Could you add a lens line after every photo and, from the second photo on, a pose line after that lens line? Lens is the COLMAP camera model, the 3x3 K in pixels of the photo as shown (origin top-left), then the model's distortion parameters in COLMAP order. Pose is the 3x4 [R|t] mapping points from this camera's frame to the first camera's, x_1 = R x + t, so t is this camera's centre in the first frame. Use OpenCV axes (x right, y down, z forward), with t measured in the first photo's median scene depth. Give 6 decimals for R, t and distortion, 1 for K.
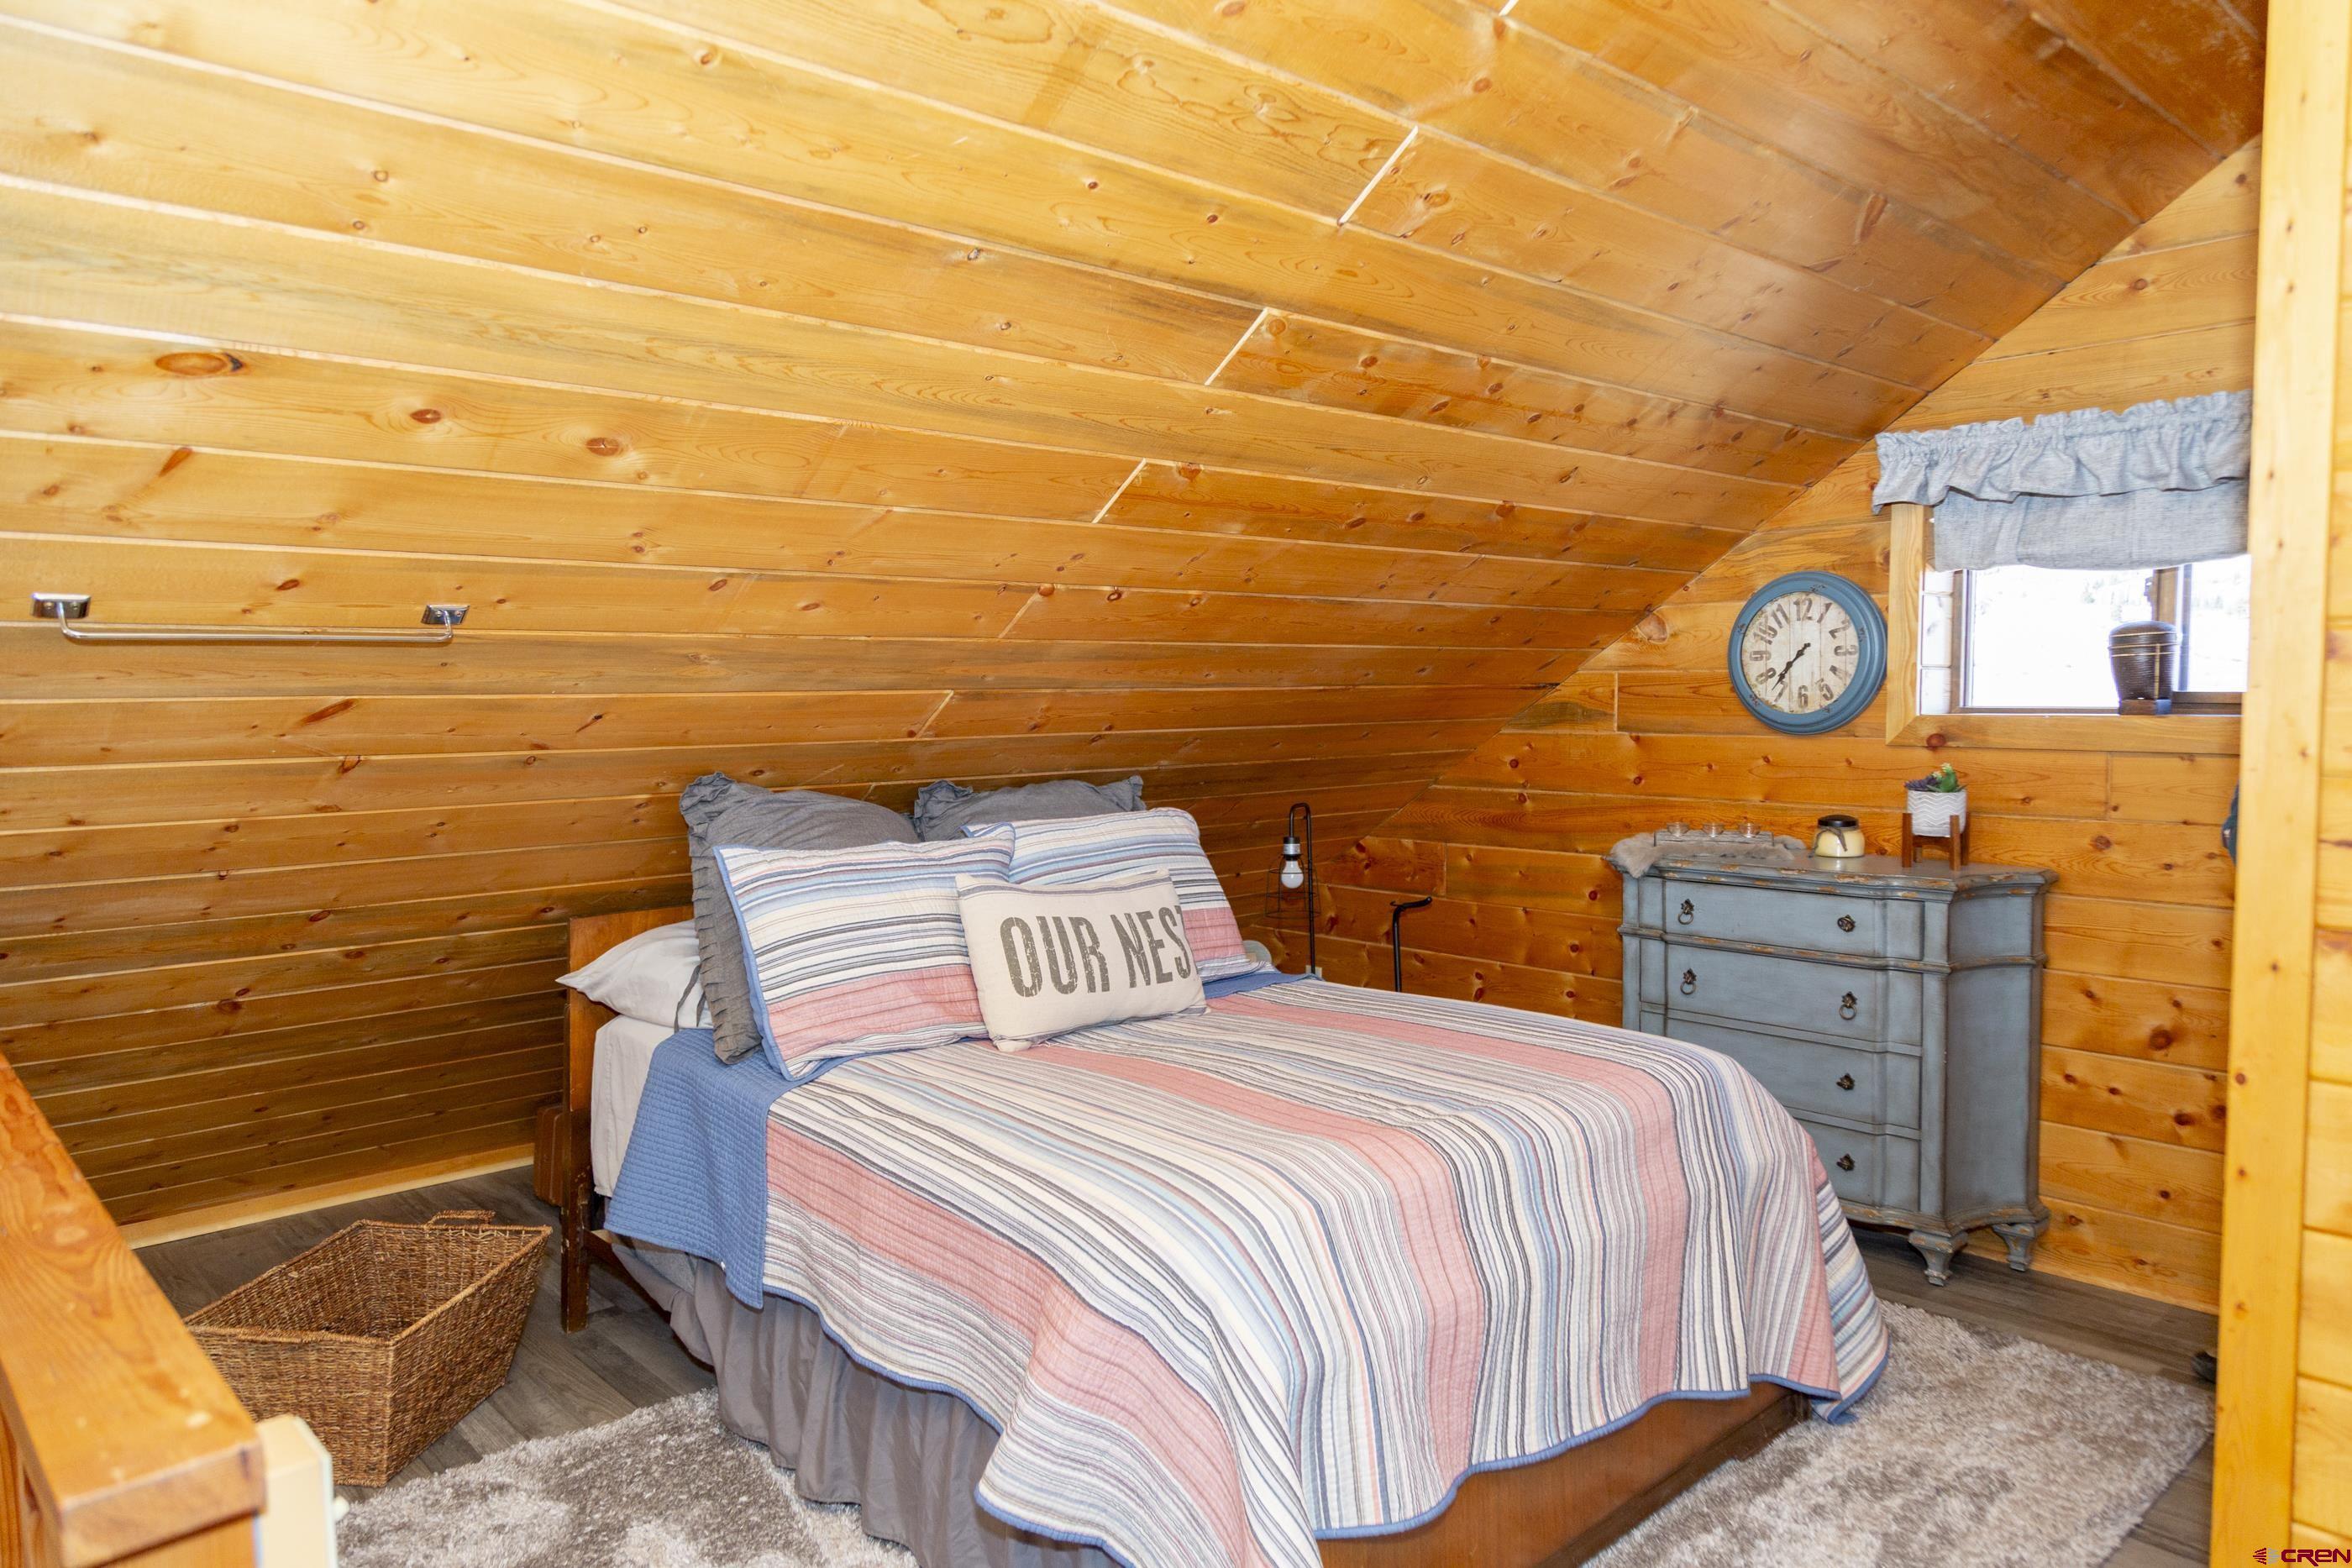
lens RADIAL K [[1532.1, 0, 1183.3], [0, 1532.1, 780.2], [0, 0, 1]] dist [0.007991, -0.000315]
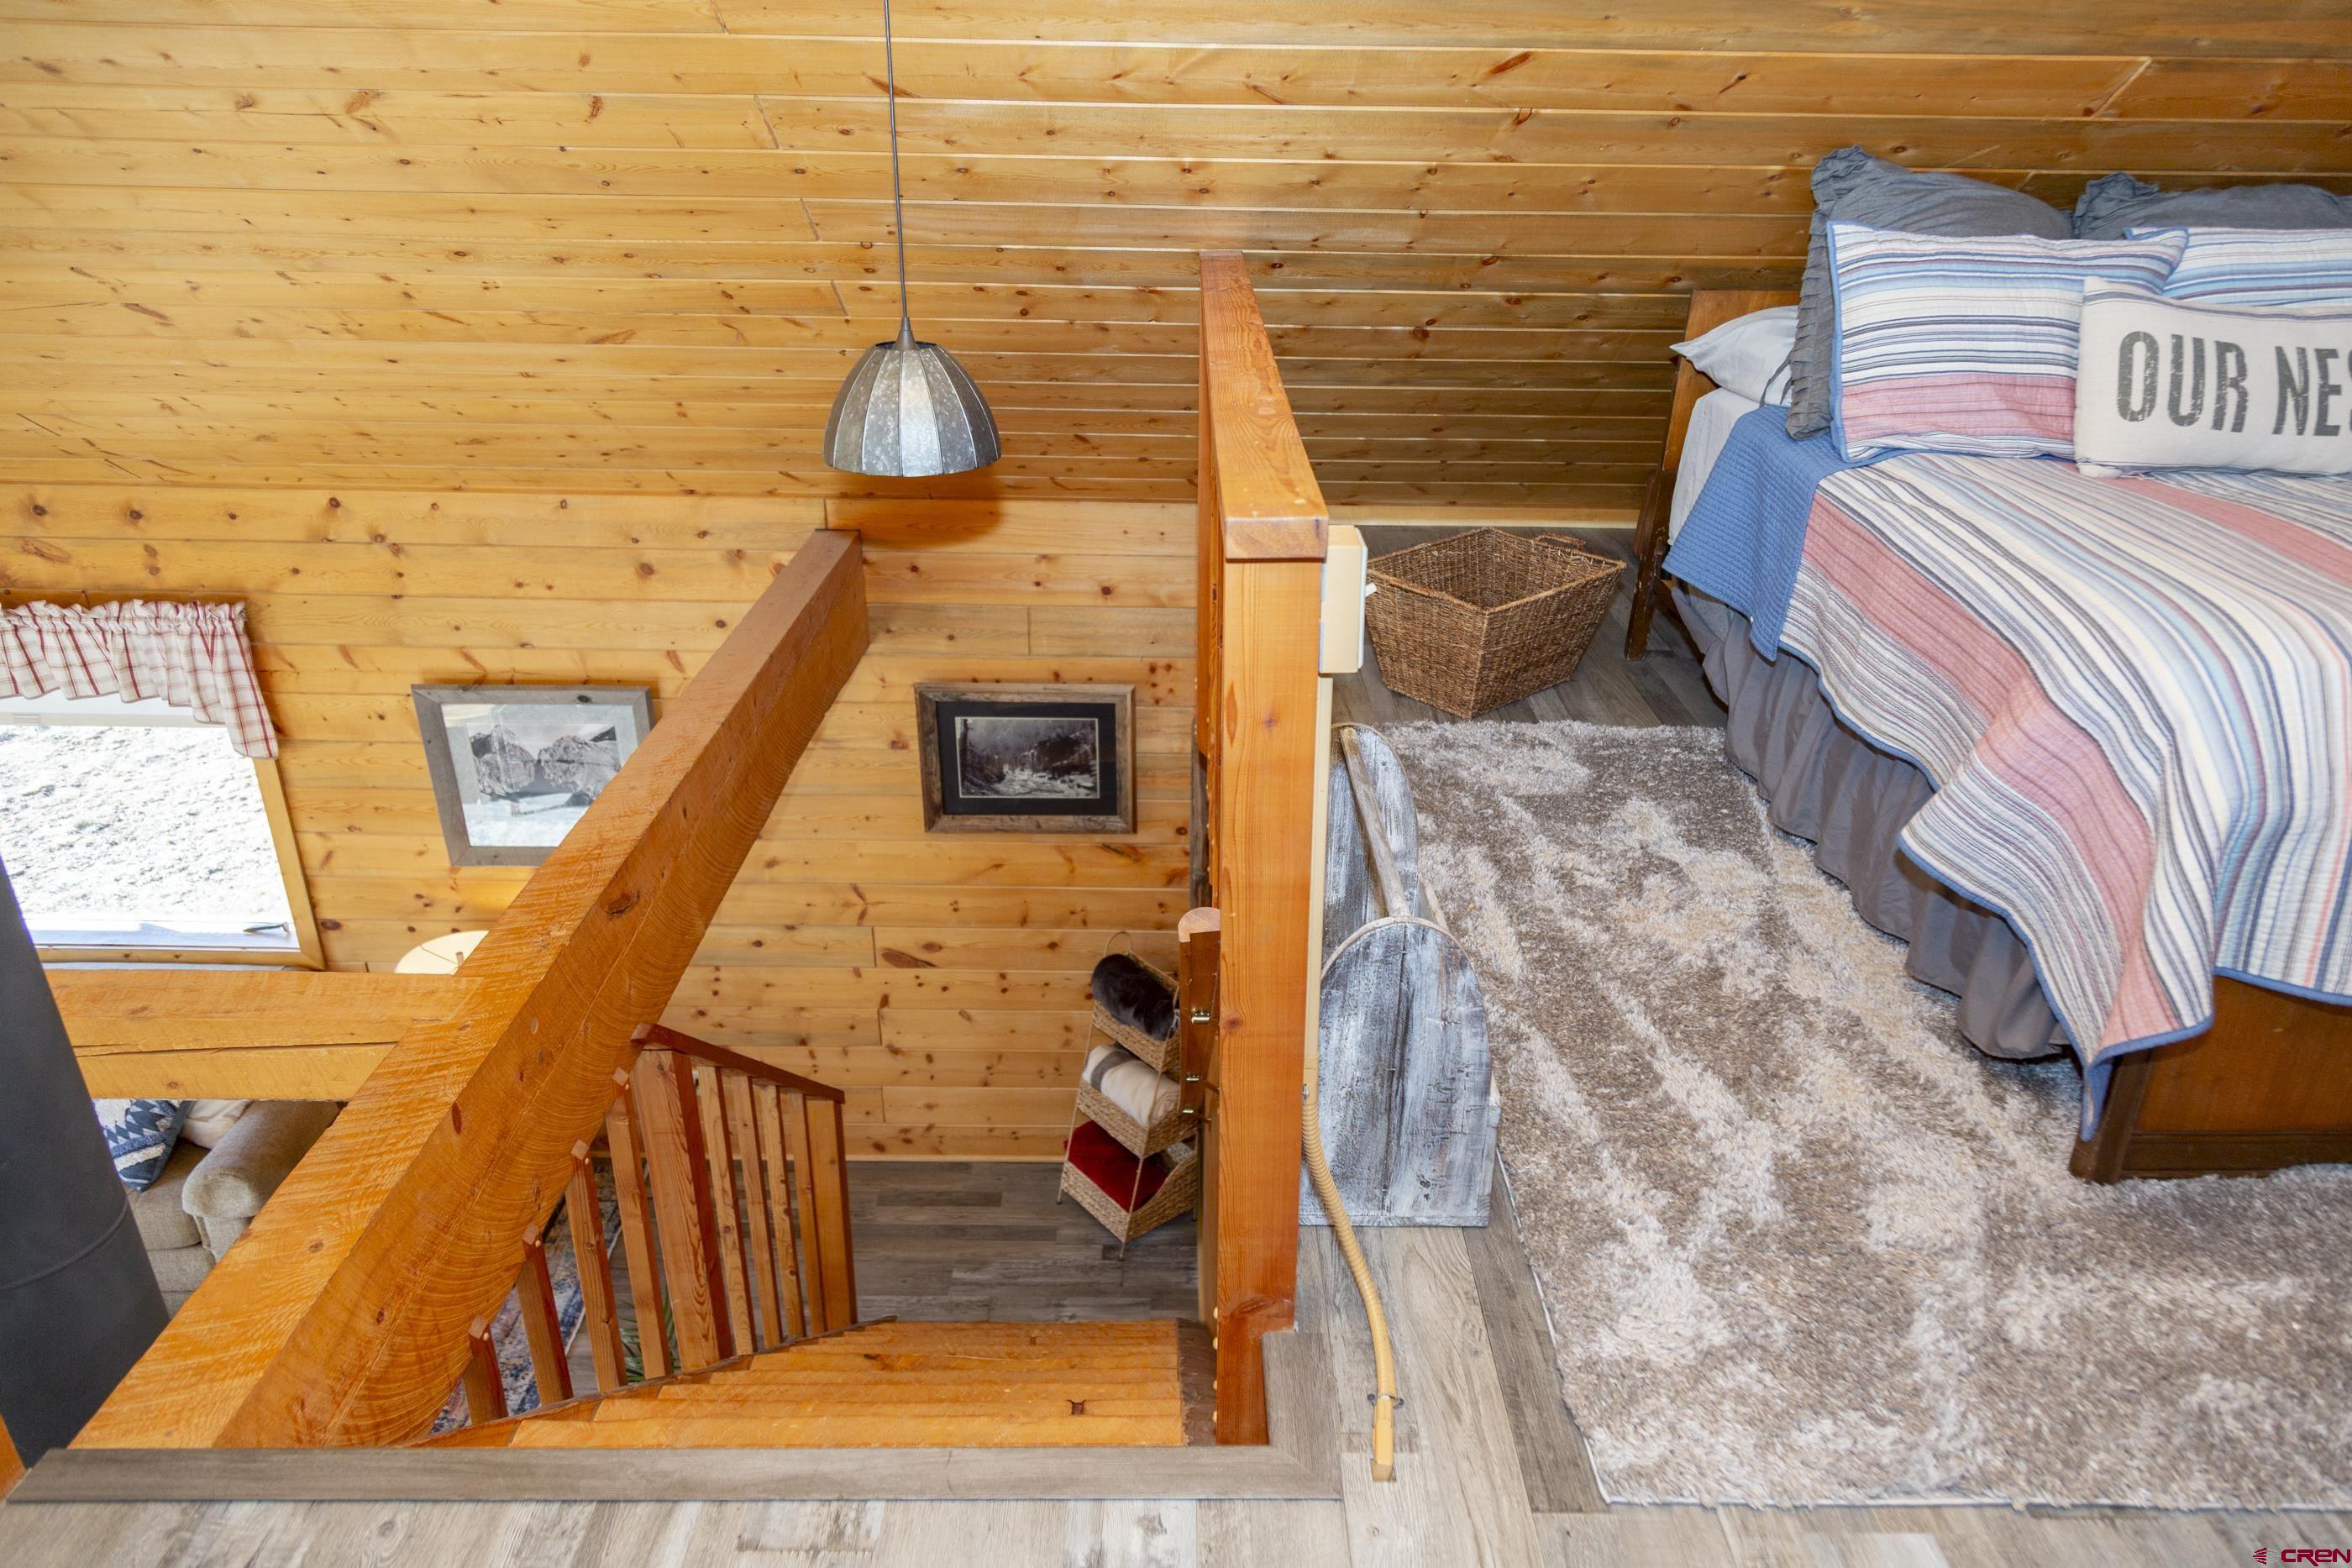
lens RADIAL K [[1532.1, 0, 1183.3], [0, 1532.1, 780.2], [0, 0, 1]] dist [0.007991, -0.000315]
pose [[0.735629, 0.299294, -0.607679, 0.108610], [-0.065053, 0.924163, 0.376419, 0.029890], [0.674254, -0.237373, 0.699311, -0.088924]]
